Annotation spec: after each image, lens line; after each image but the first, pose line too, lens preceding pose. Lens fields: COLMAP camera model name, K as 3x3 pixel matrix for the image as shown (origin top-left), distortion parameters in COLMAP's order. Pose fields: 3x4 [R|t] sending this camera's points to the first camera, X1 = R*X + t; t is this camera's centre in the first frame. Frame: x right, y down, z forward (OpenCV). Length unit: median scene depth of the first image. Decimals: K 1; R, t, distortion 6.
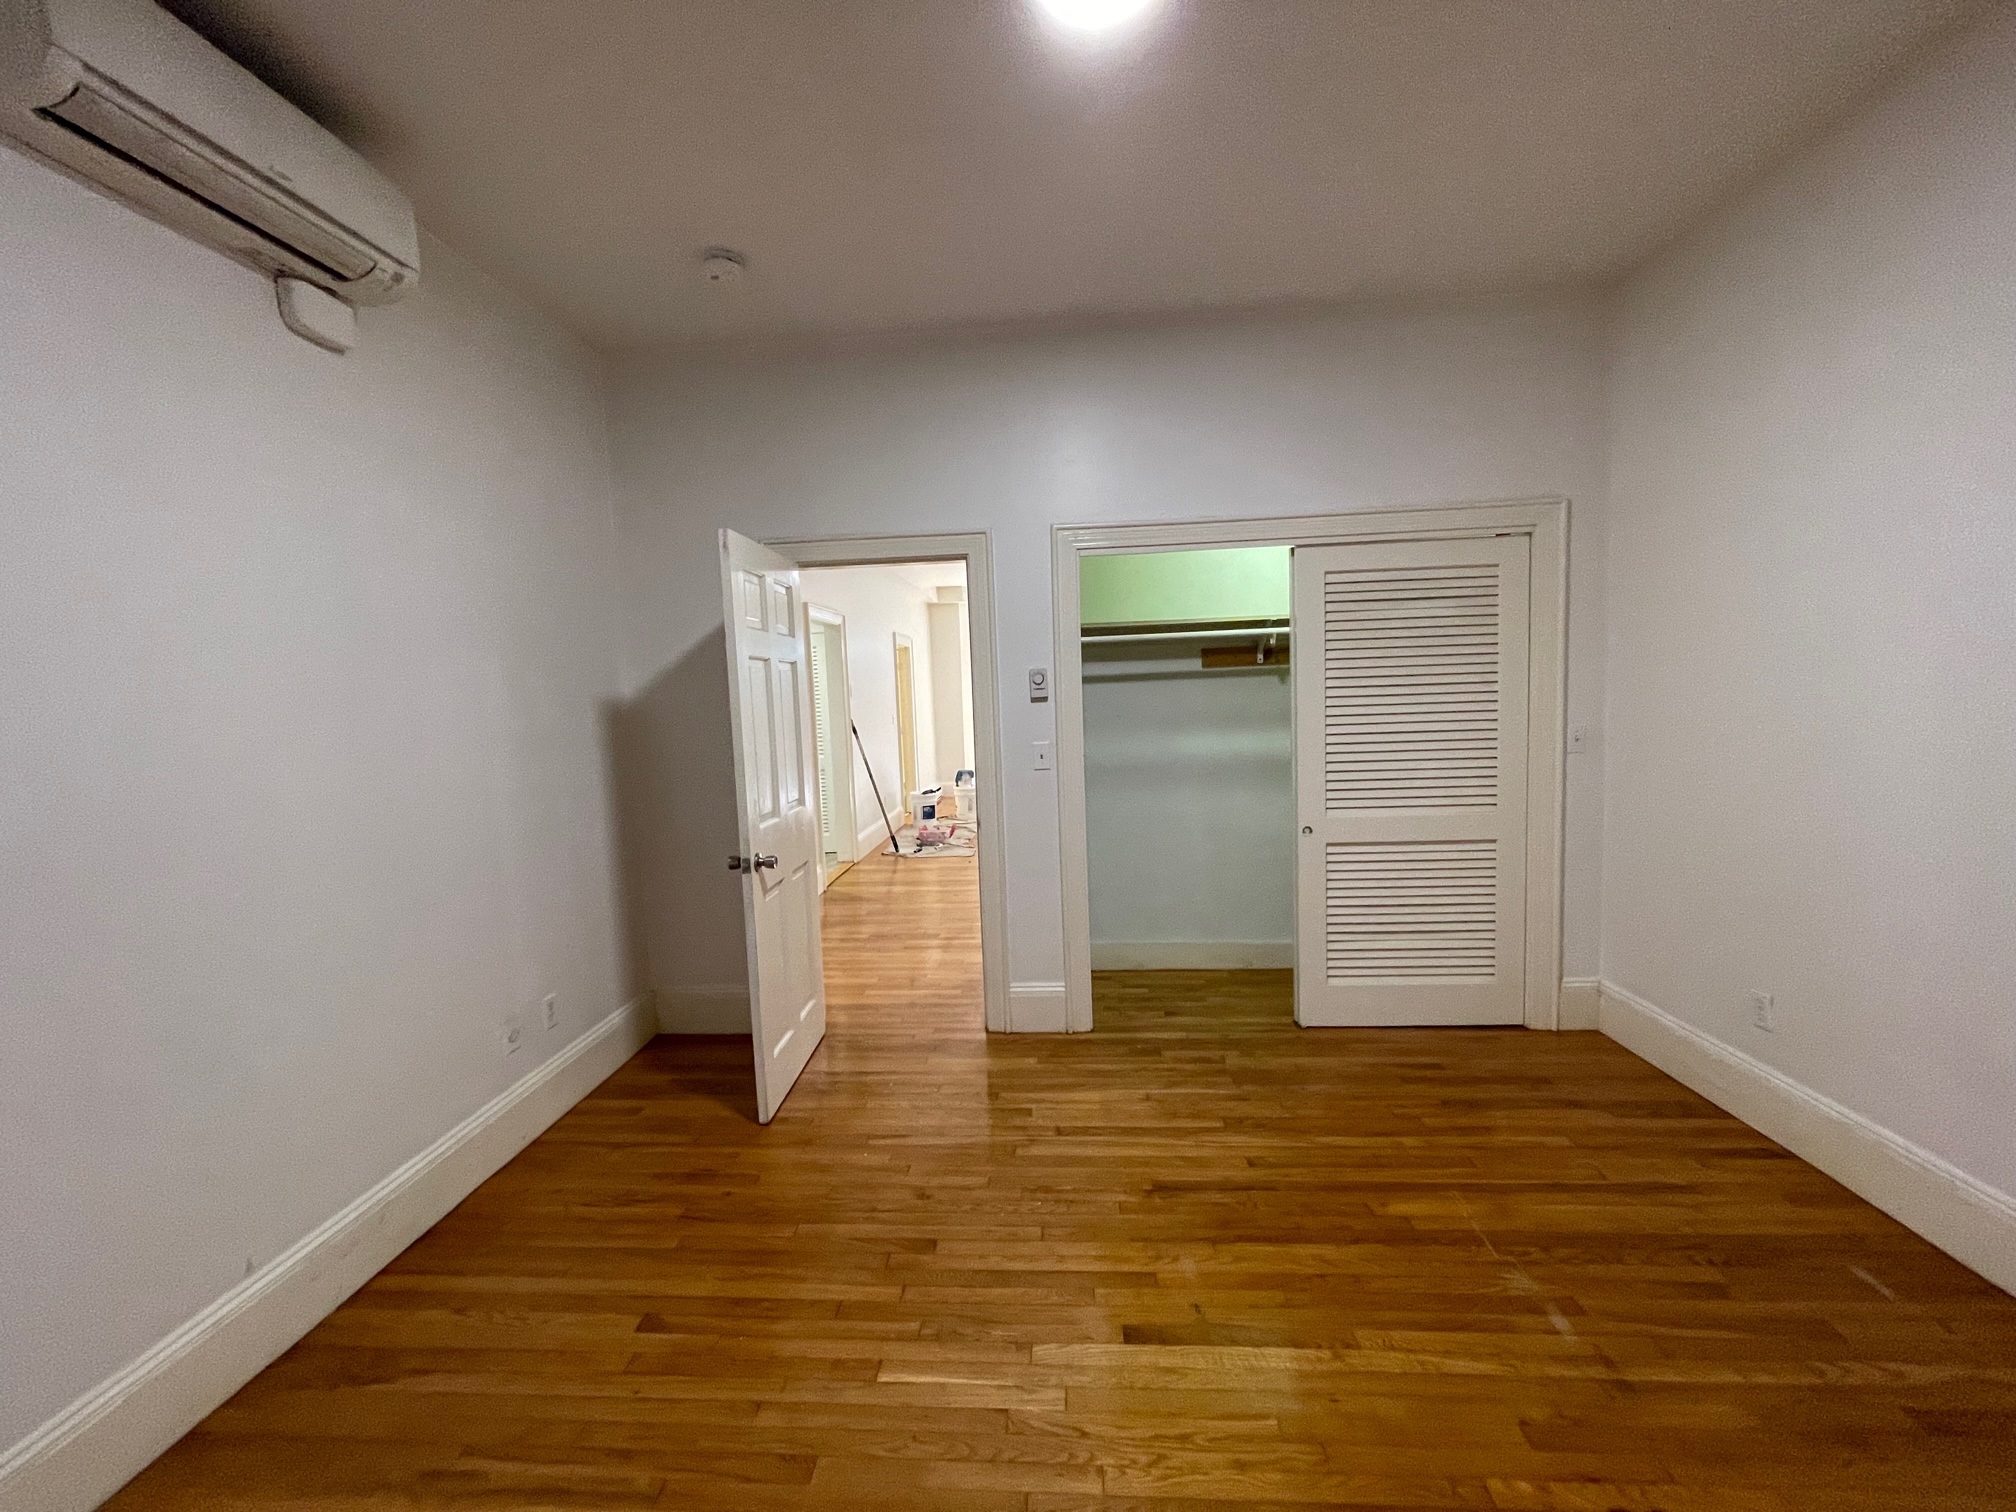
lens RADIAL K [[820.0, 0, 1008.0], [0, 820.0, 756.0], [0, 0, 1]] dist [0.002245, 0.000356]
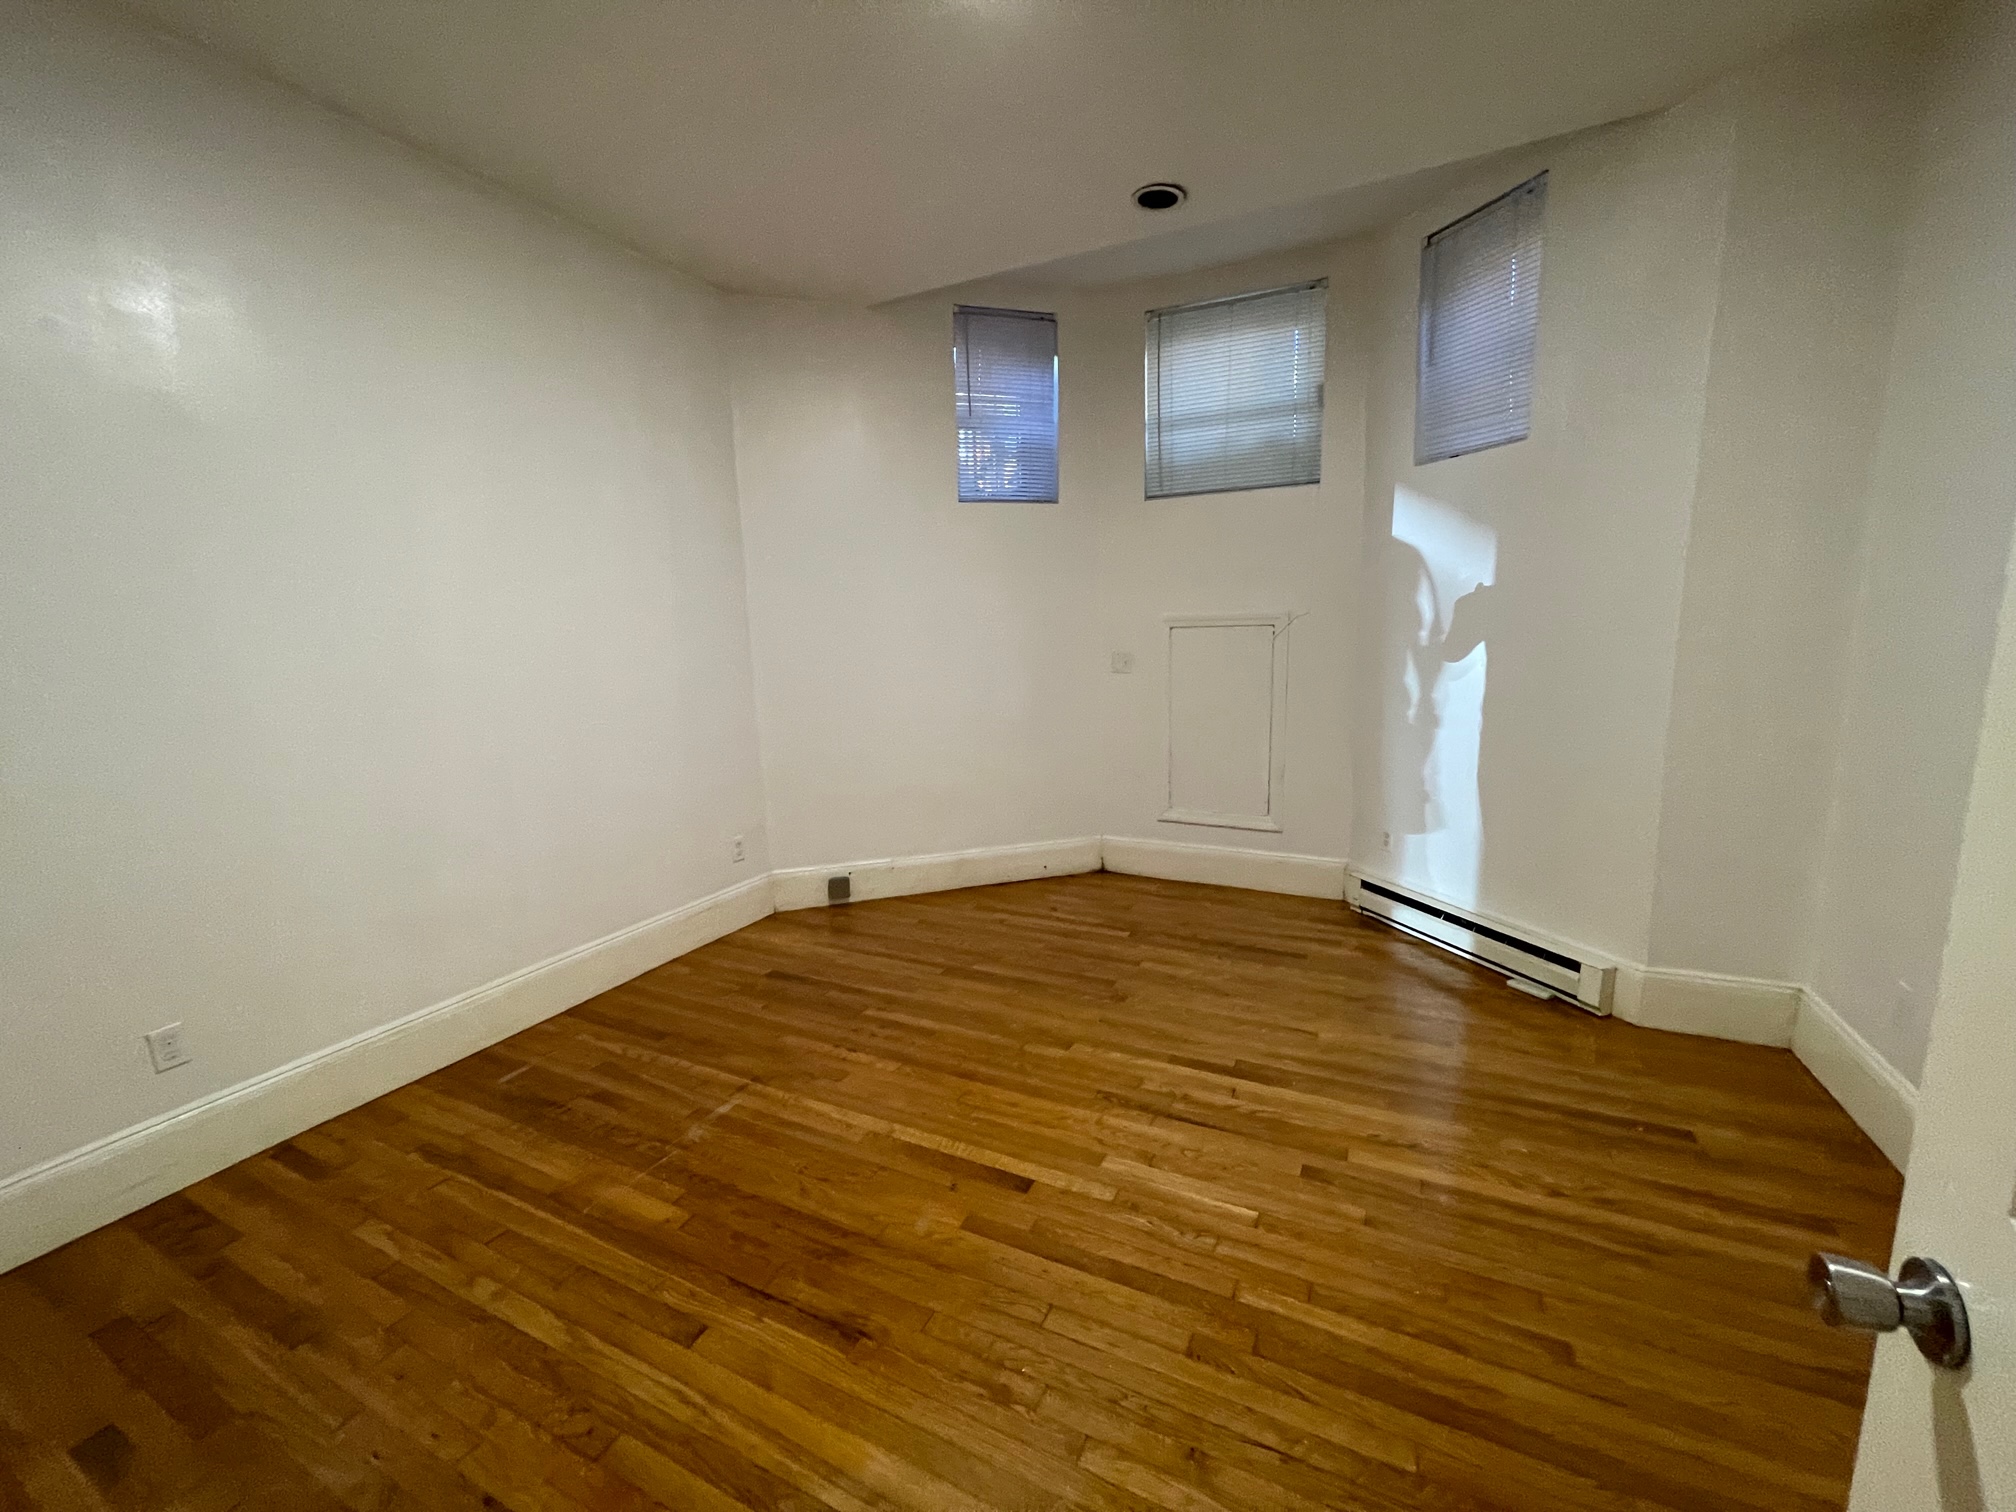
lens RADIAL K [[820.0, 0, 1008.0], [0, 820.0, 756.0], [0, 0, 1]] dist [0.002245, 0.000356]
pose [[-0.923737, 0.007445, 0.382955, -0.225844], [0.097748, 0.971288, 0.216897, -0.091117], [-0.370344, 0.237789, -0.897943, 1.613784]]
